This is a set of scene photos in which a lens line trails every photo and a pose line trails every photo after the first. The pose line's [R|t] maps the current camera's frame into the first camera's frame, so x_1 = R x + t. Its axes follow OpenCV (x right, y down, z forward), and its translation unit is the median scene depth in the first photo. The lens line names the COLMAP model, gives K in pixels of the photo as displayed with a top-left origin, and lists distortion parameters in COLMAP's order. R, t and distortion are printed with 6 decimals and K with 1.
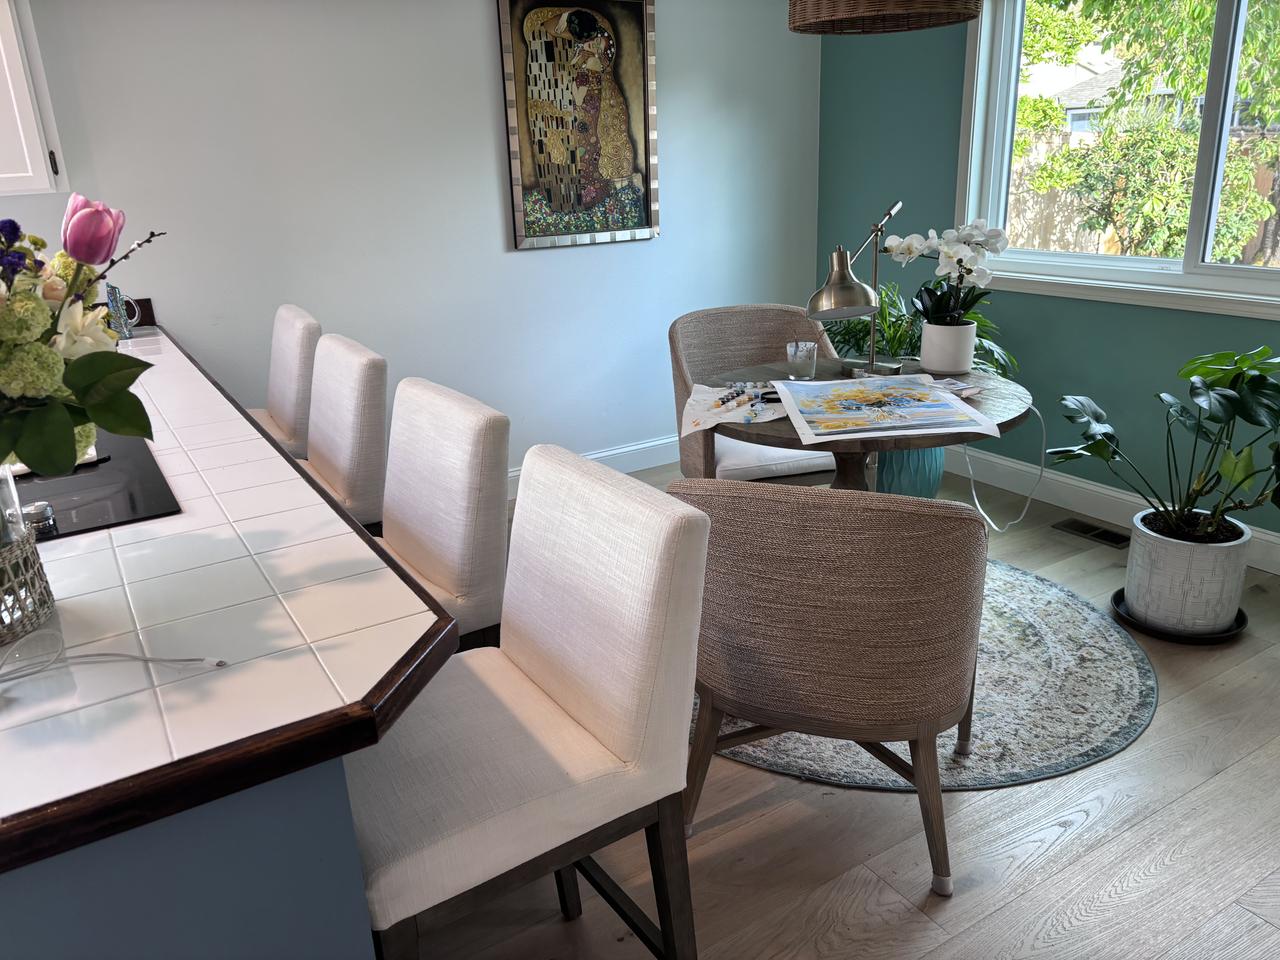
lens RADIAL K [[970.4, 0, 644.1], [0, 970.4, 477.3], [0, 0, 1]] dist [0.034631, -0.003403]
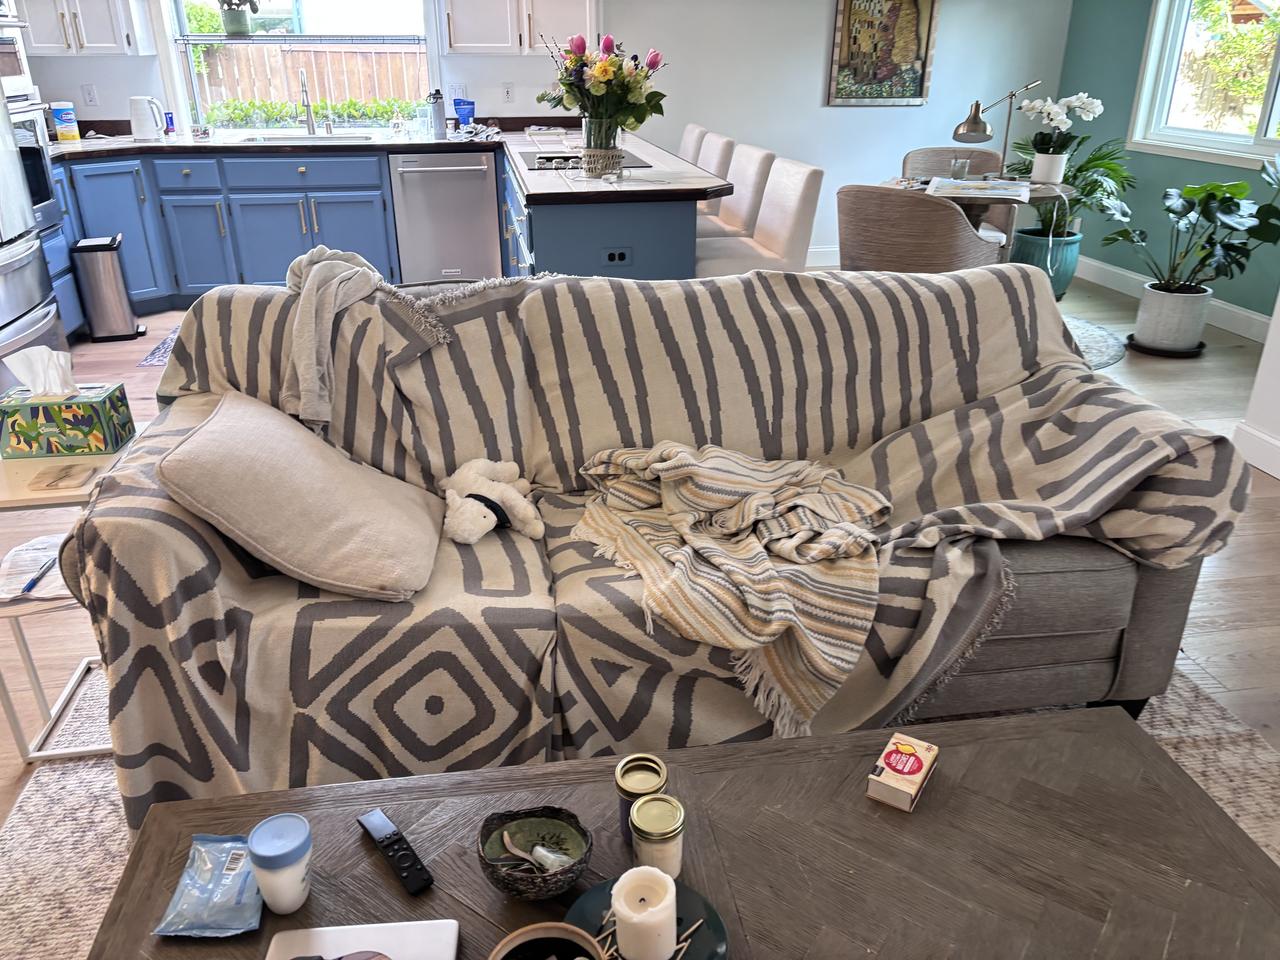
lens RADIAL K [[970.4, 0, 637.9], [0, 970.4, 481.6], [0, 0, 1]] dist [0.034631, -0.003403]
pose [[0.923472, 0.191648, -0.332370, 0.236972], [-0.157969, 0.979395, 0.125821, 0.225267], [0.349635, -0.063688, 0.934719, -0.674430]]
